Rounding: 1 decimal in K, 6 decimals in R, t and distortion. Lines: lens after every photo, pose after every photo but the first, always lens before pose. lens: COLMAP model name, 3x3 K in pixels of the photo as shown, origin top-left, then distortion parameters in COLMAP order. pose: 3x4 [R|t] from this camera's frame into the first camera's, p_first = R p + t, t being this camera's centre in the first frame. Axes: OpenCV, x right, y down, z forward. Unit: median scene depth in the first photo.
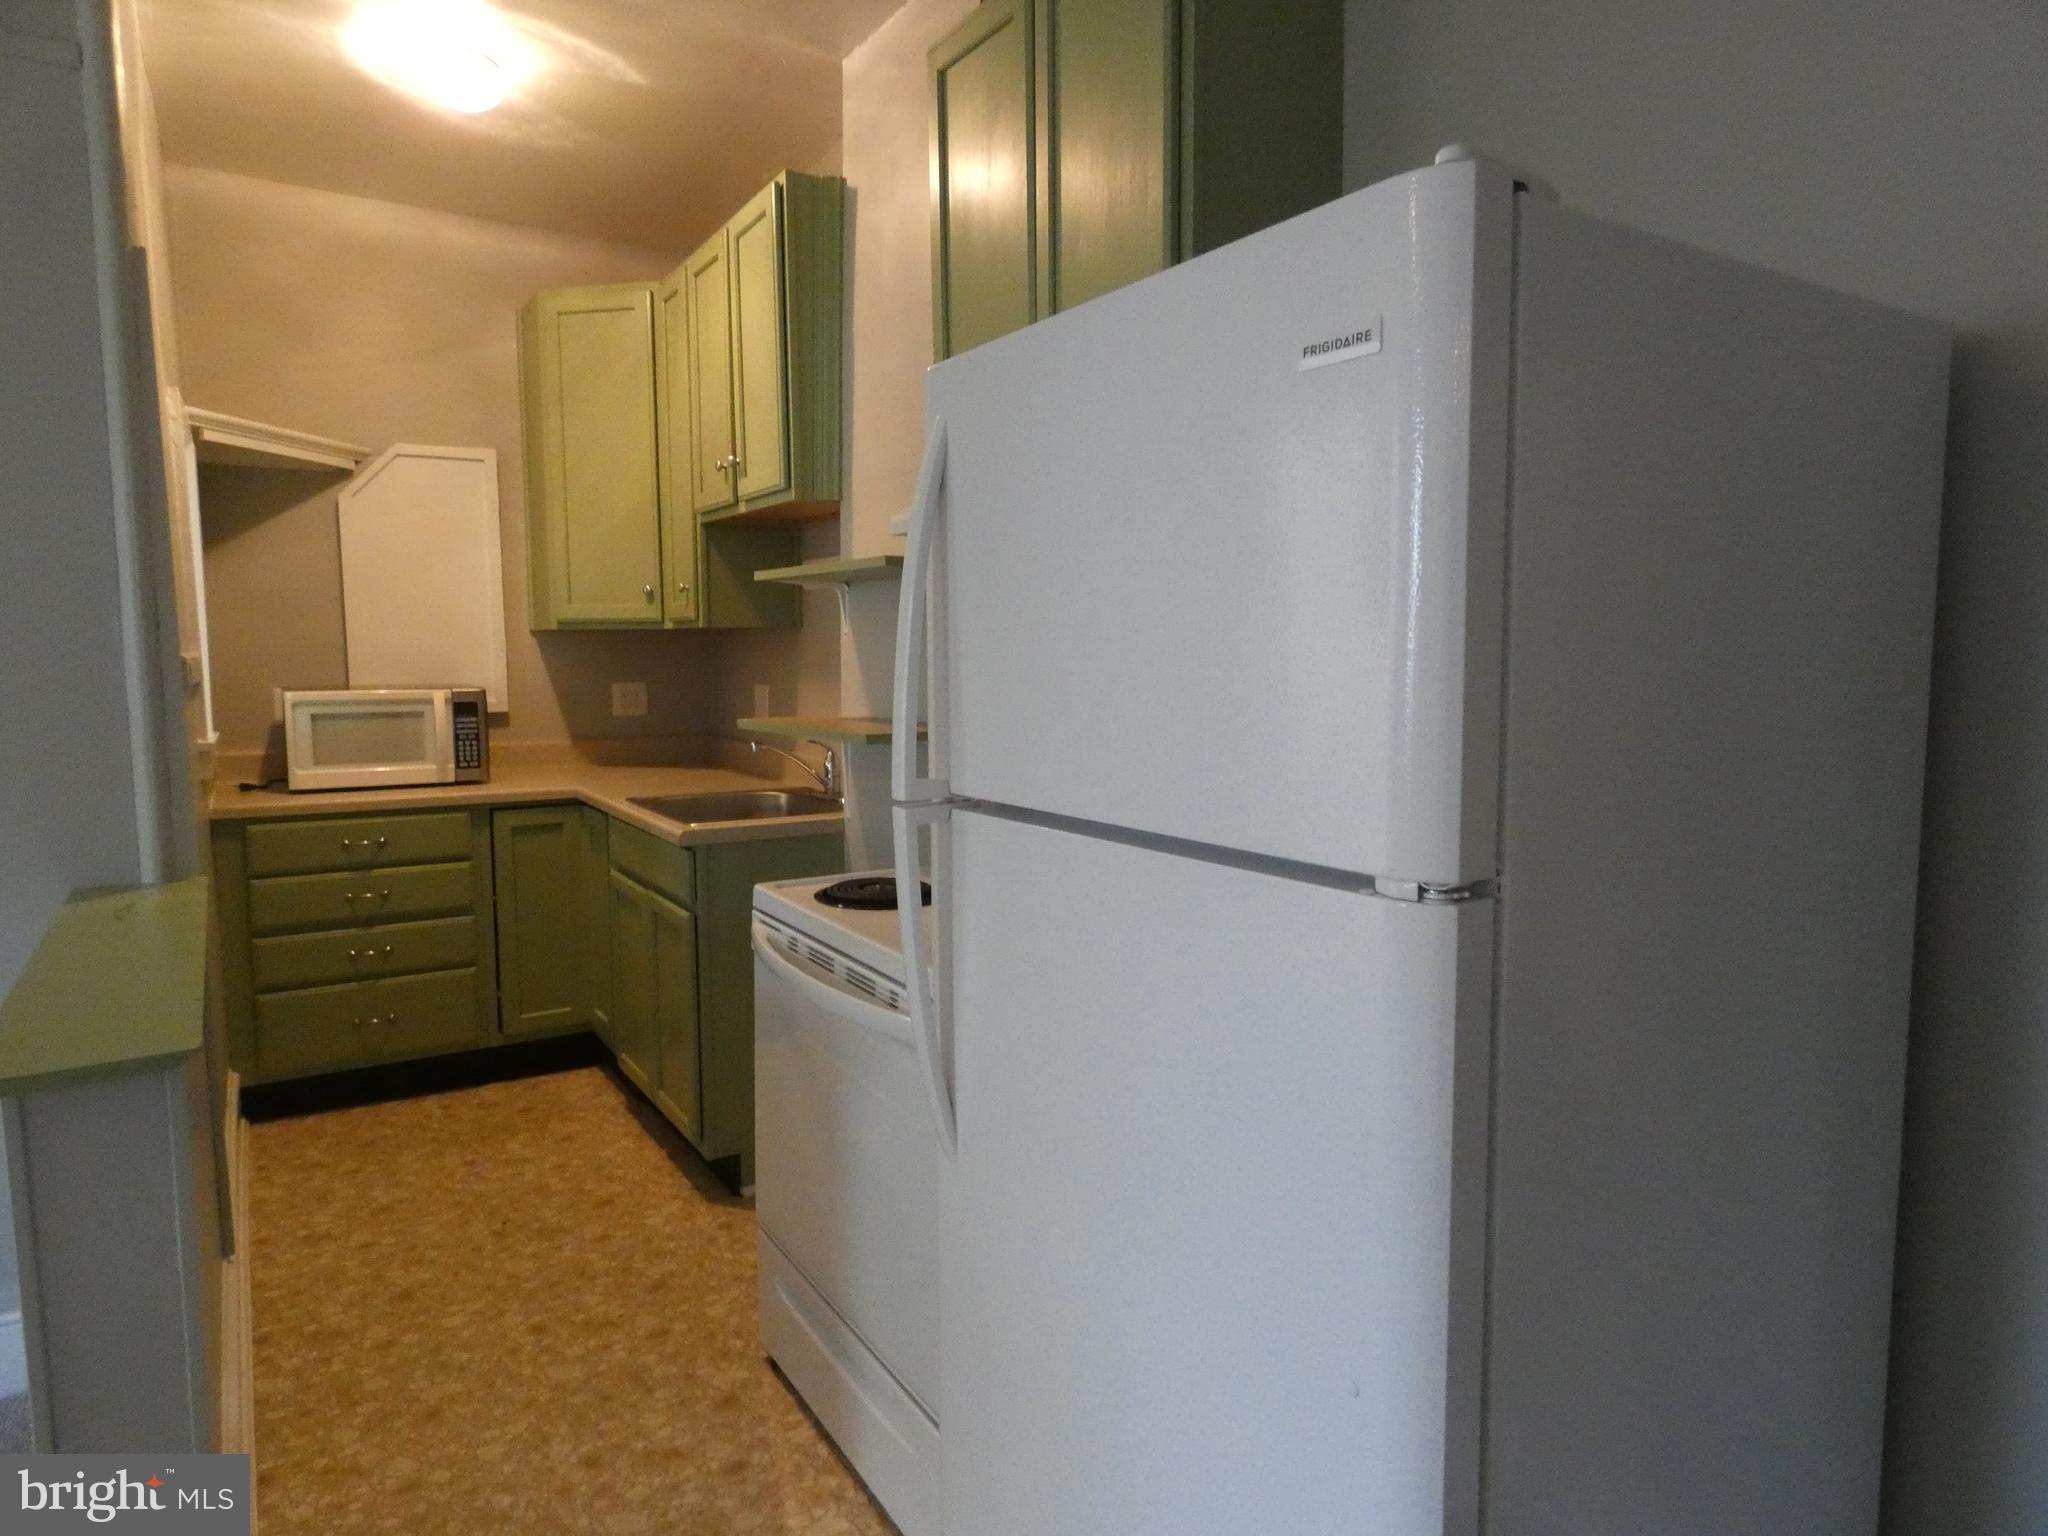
lens RADIAL K [[1209.5, 0, 1022.6], [0, 1209.5, 757.0], [0, 0, 1]] dist [0.003632, 0.001474]
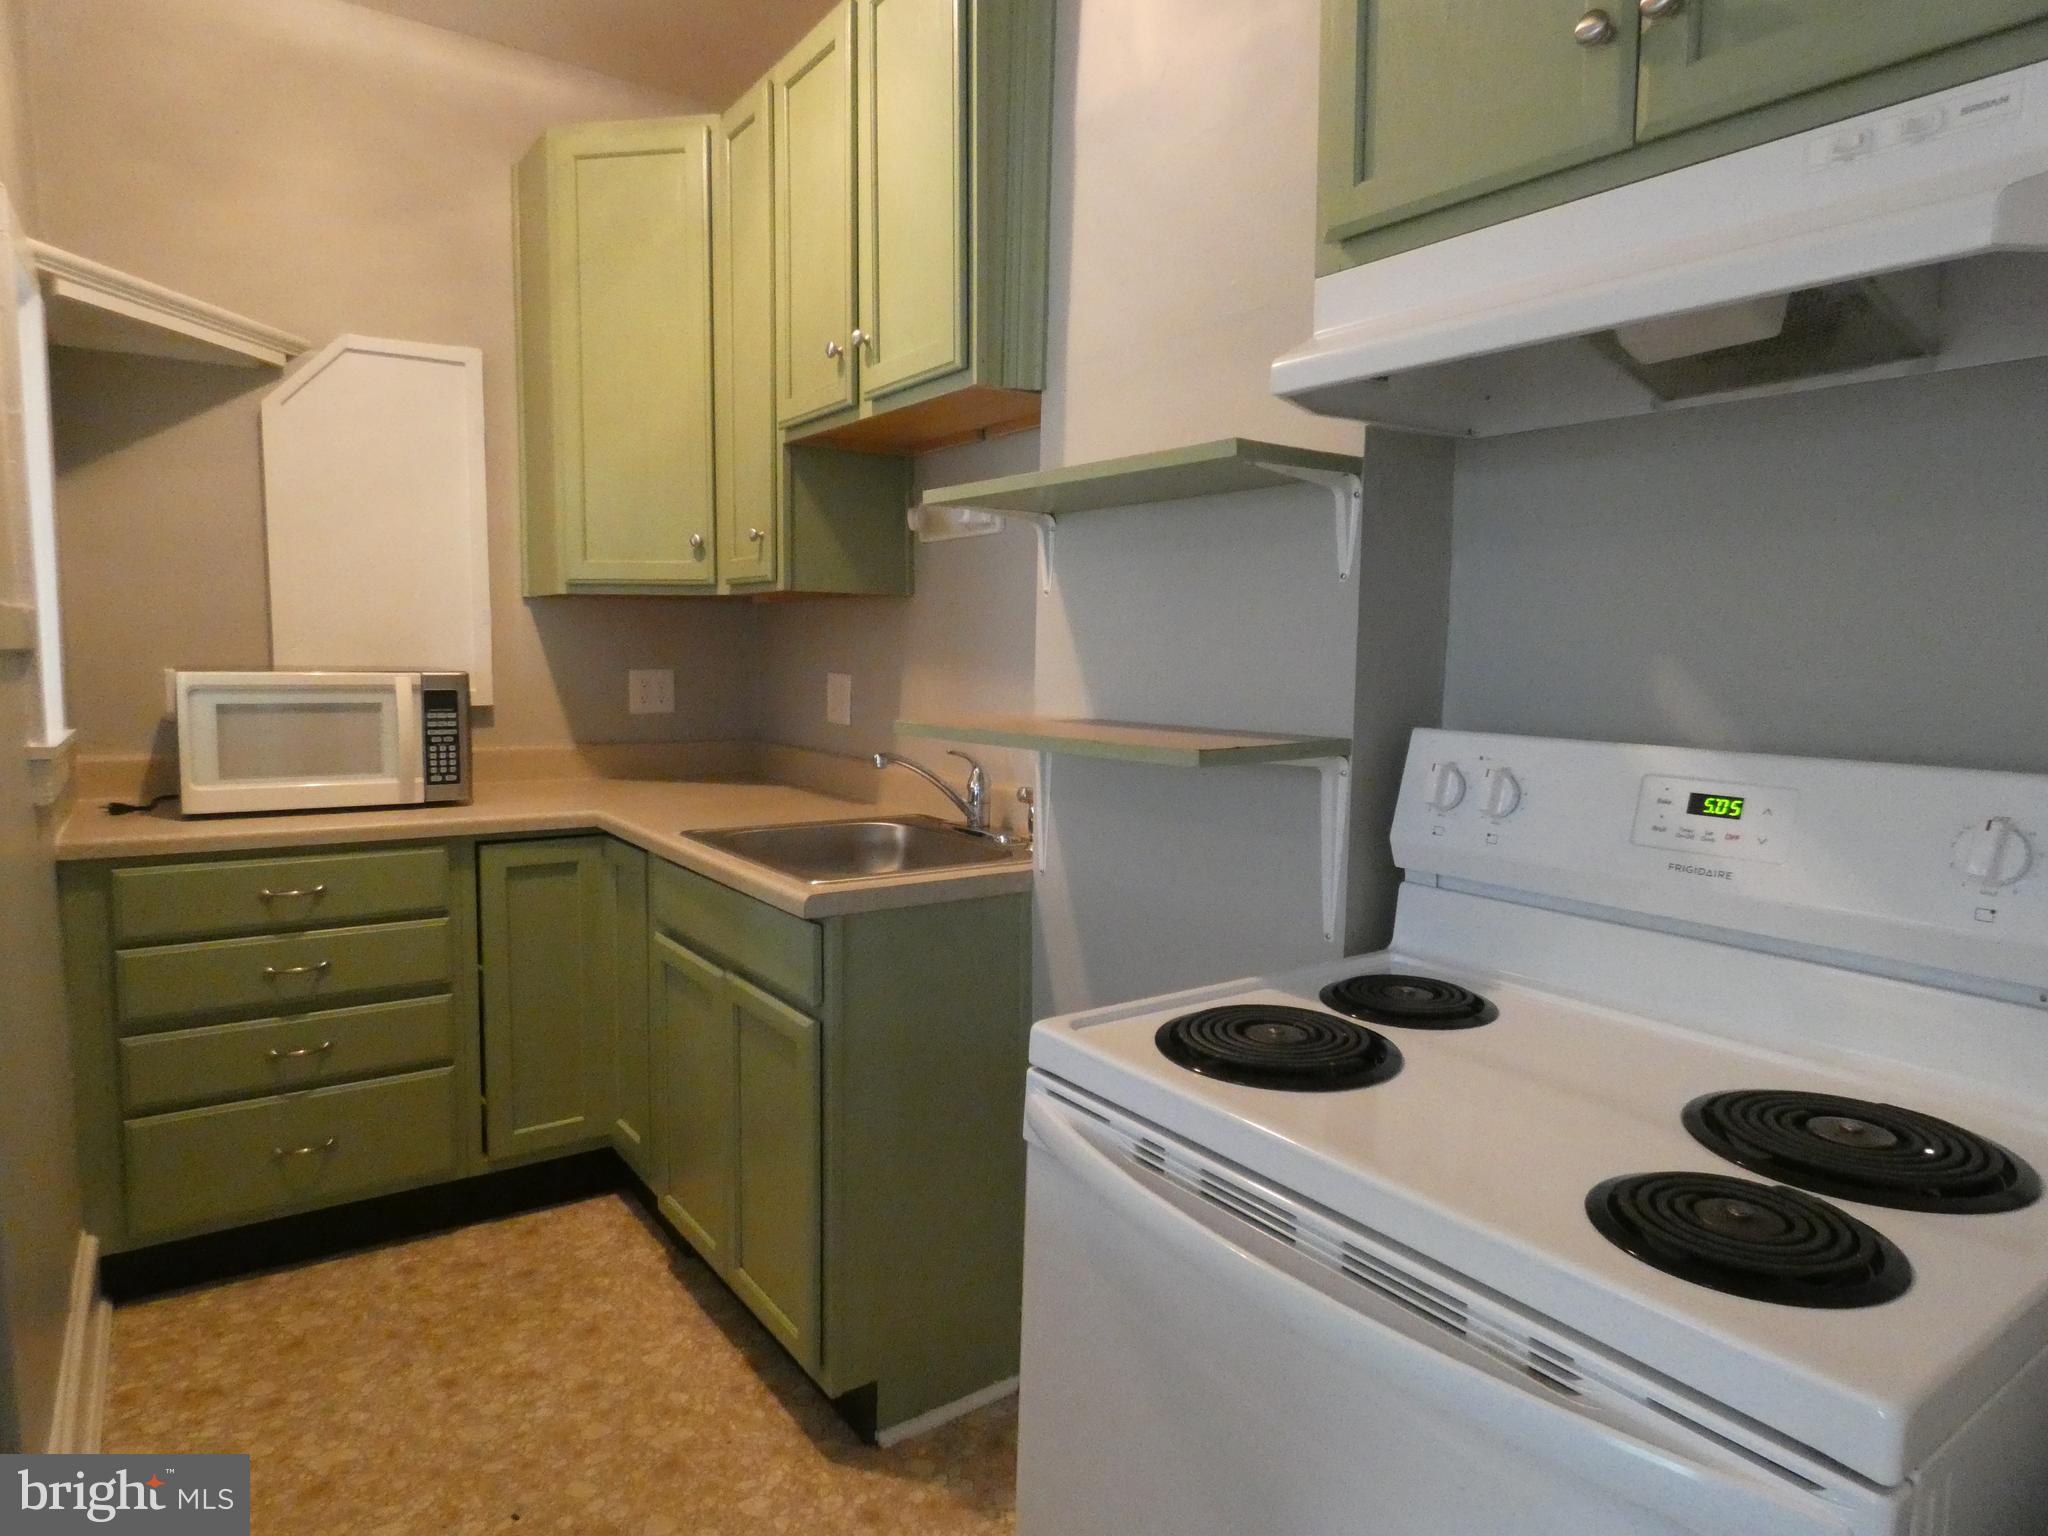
lens RADIAL K [[1228.3, 0, 1033.8], [0, 1228.3, 758.2], [0, 0, 1]] dist [0.000464, 0.002535]
pose [[0.998827, 0.010850, 0.047198, -0.150355], [-0.010677, 0.999935, -0.003901, -0.006814], [-0.047238, 0.003393, 0.998878, 0.270843]]
